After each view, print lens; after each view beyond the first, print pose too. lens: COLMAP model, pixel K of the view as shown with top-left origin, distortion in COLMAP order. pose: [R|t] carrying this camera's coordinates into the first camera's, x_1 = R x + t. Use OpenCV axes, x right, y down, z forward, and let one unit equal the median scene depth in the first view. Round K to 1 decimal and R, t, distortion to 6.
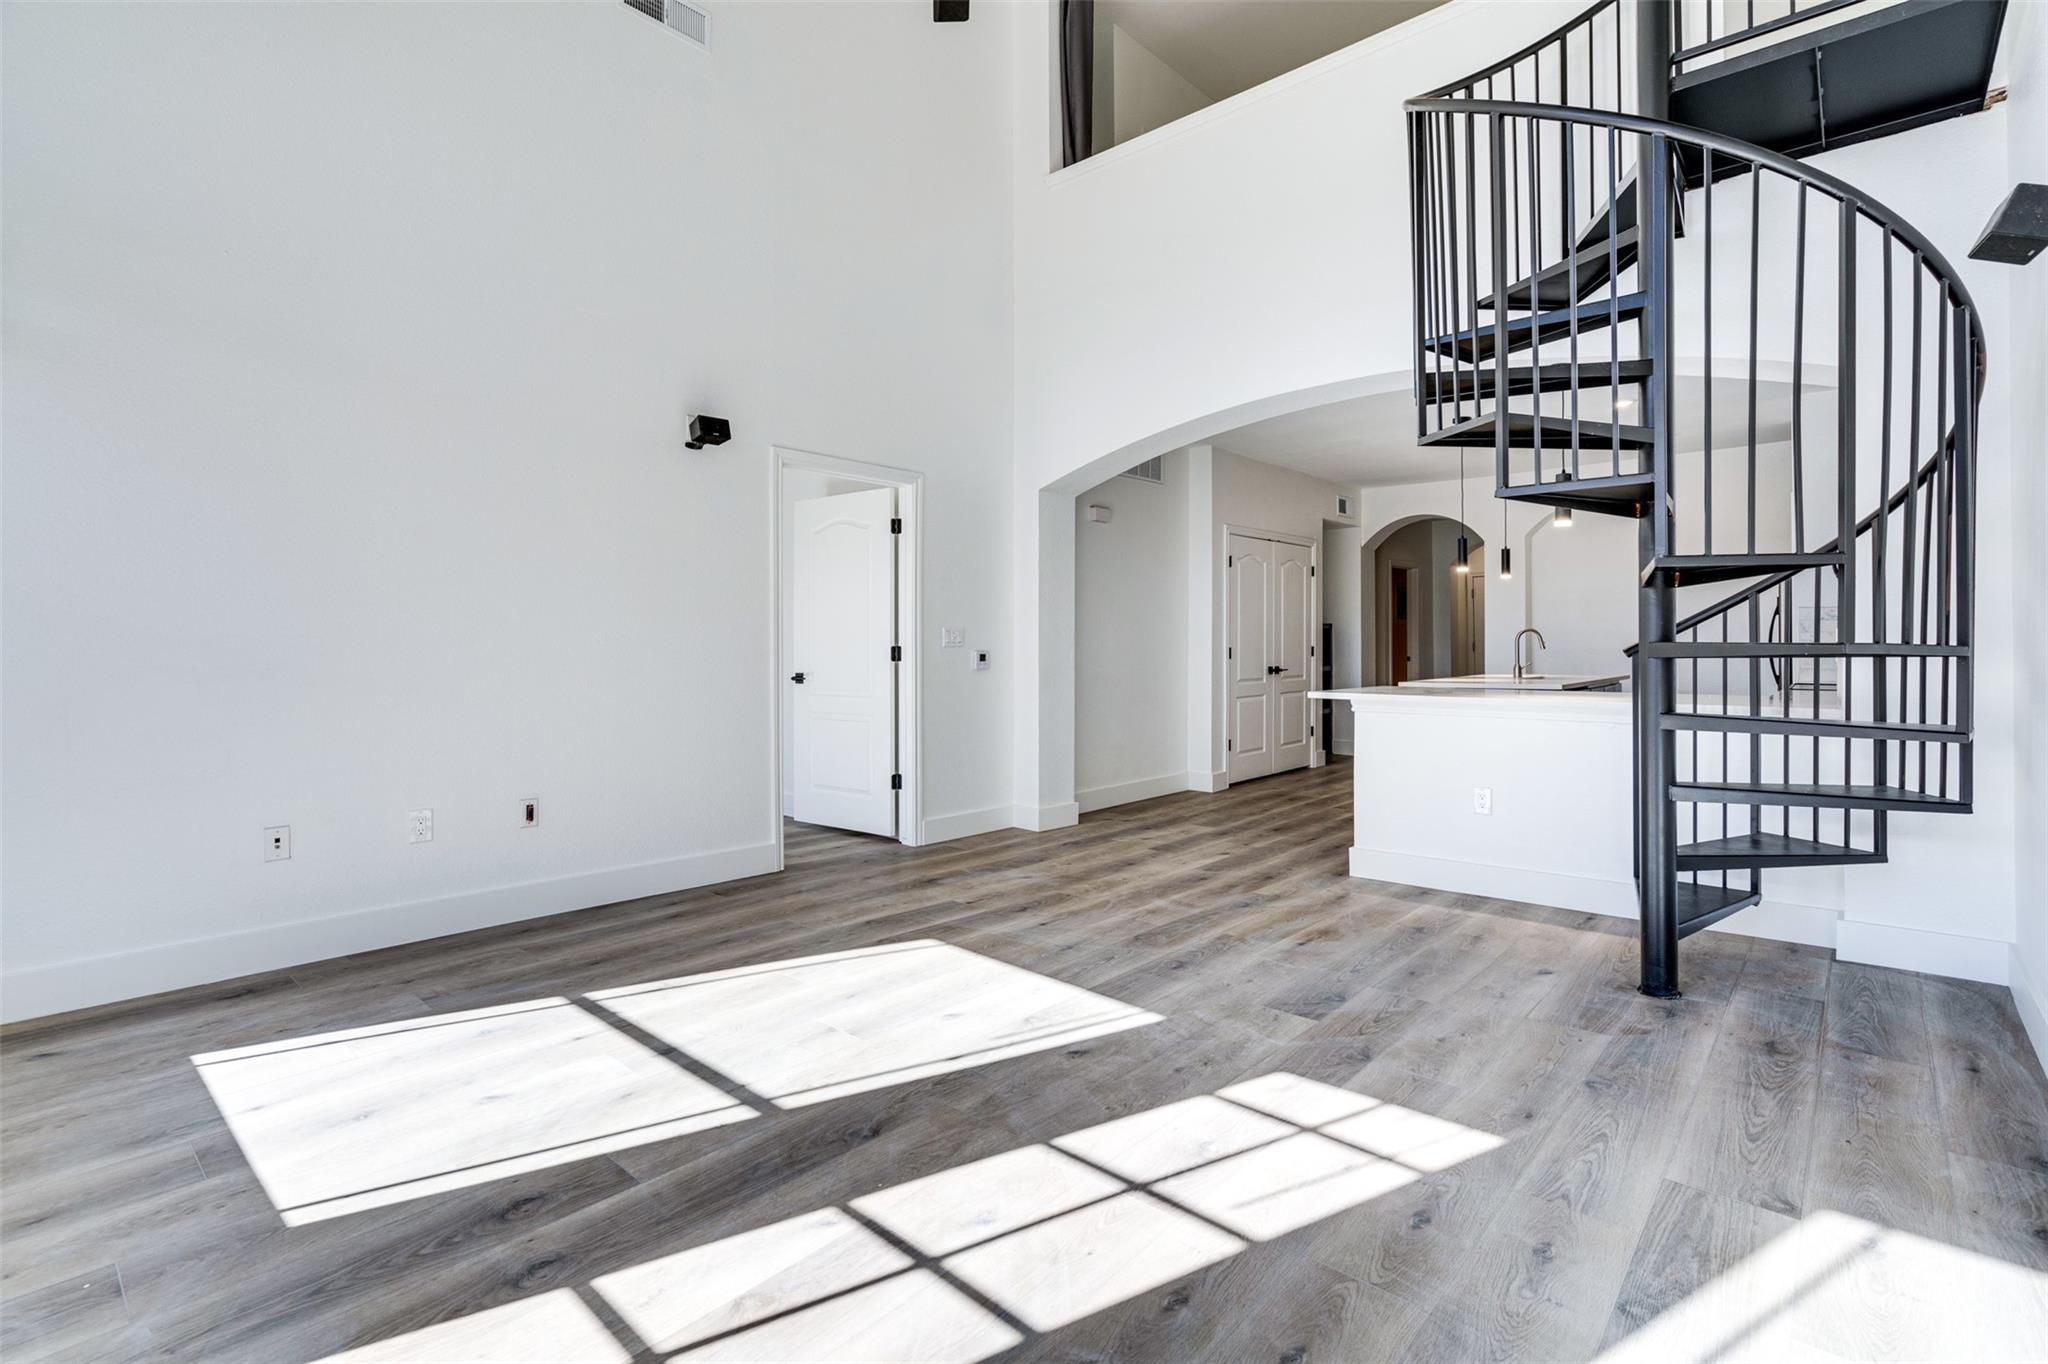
lens RADIAL K [[938.0, 0, 1054.3], [0, 938.0, 641.6], [0, 0, 1]] dist [-0.004167, 0.003303]
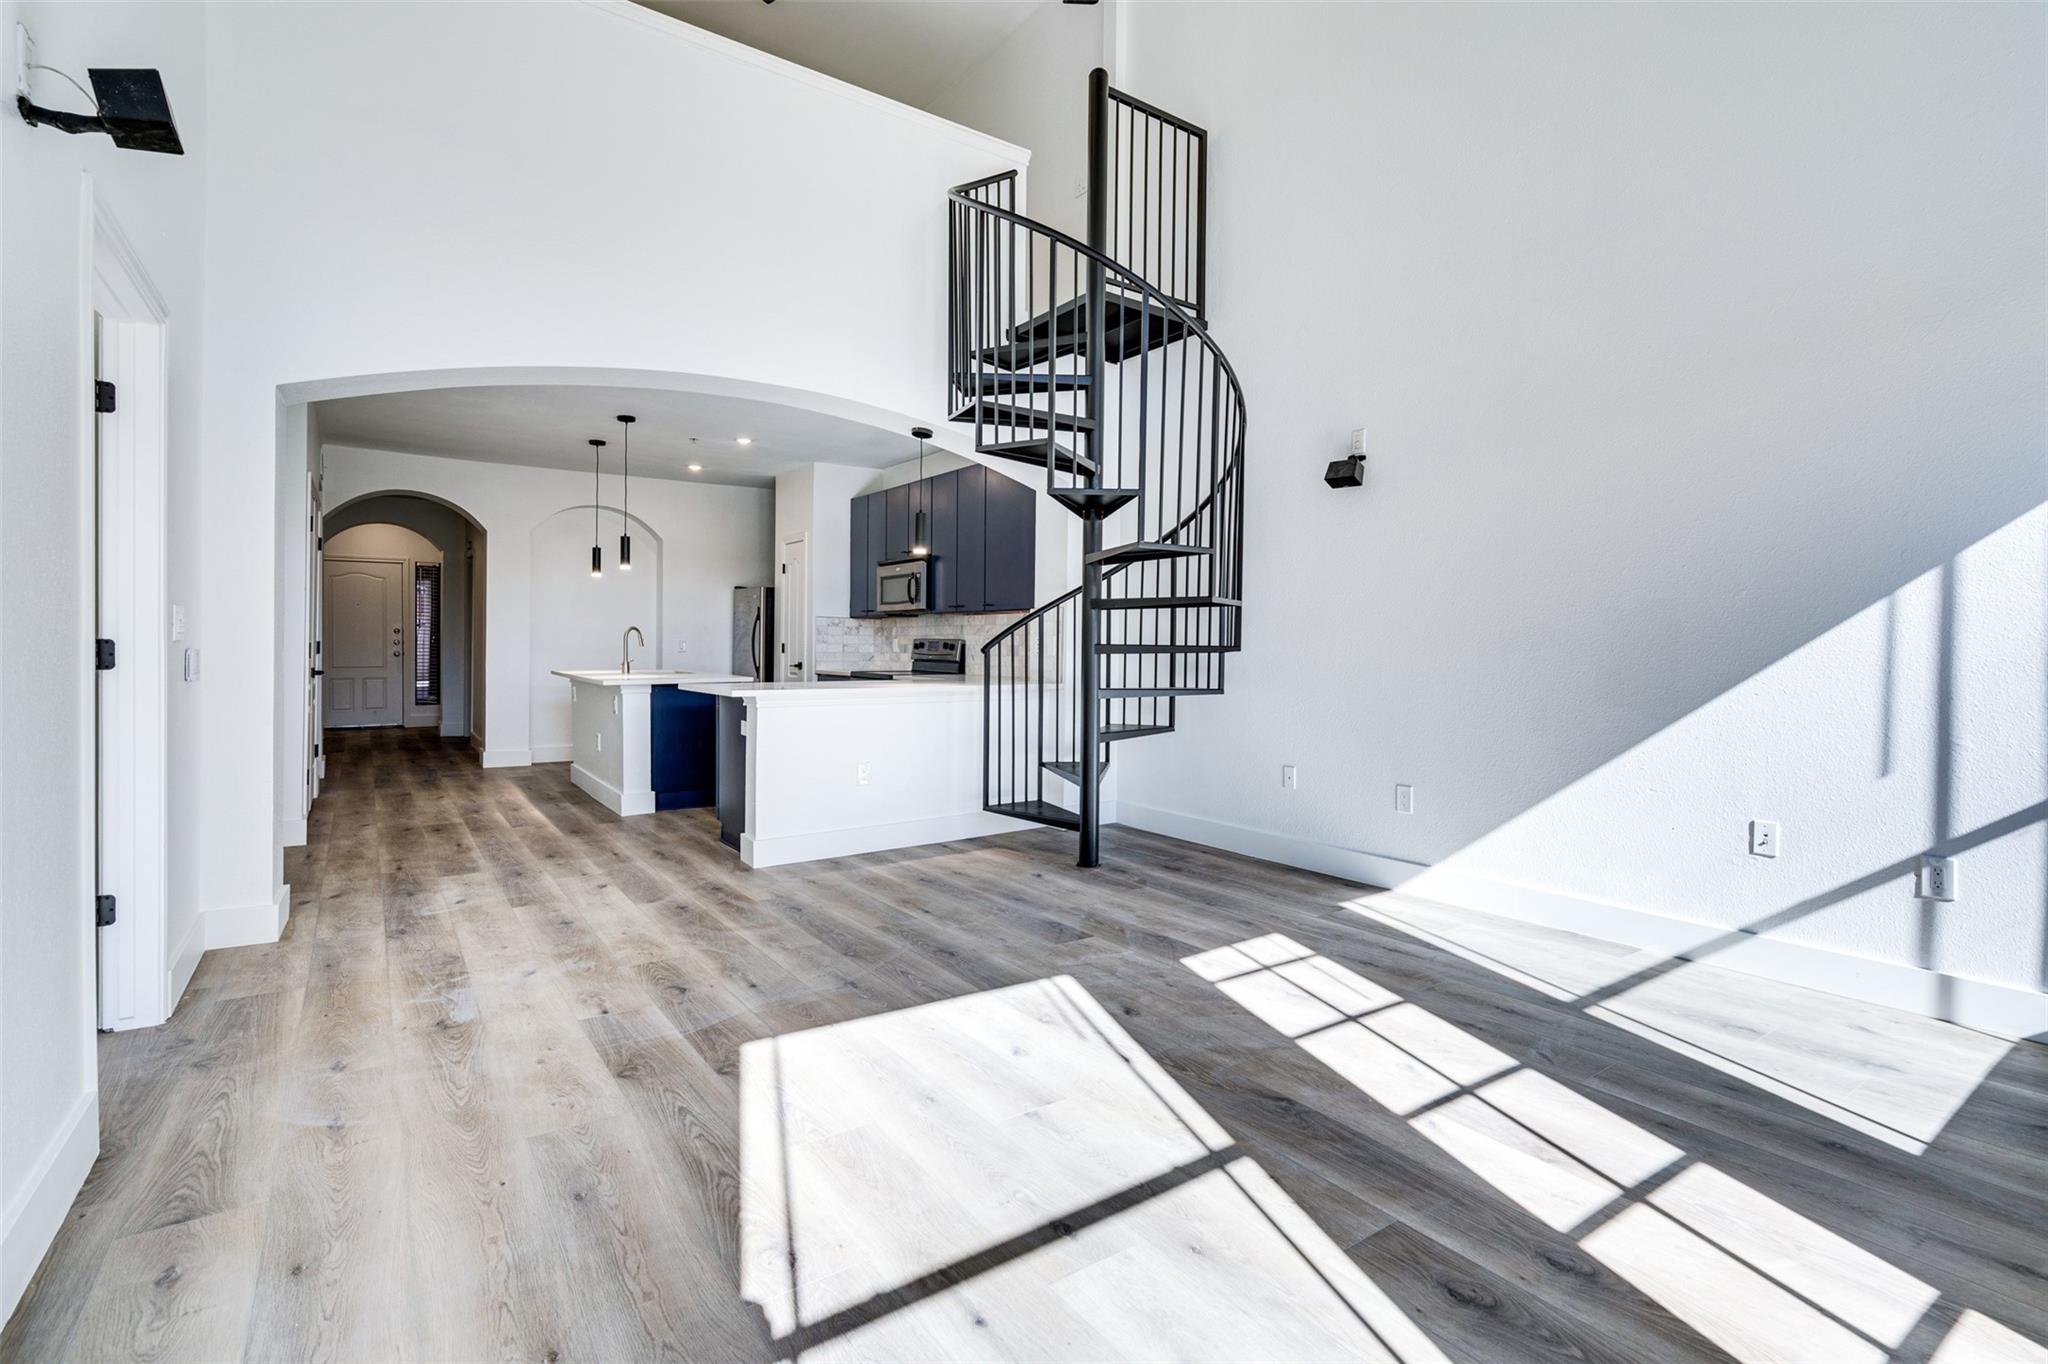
lens RADIAL K [[938.0, 0, 1007.9], [0, 938.0, 651.7], [0, 0, 1]] dist [-0.004167, 0.003303]
pose [[0.253792, -0.002045, 0.967257, -1.204705], [-0.013755, 0.999889, 0.005723, 0.008278], [-0.967161, -0.014757, 0.253736, 0.956726]]
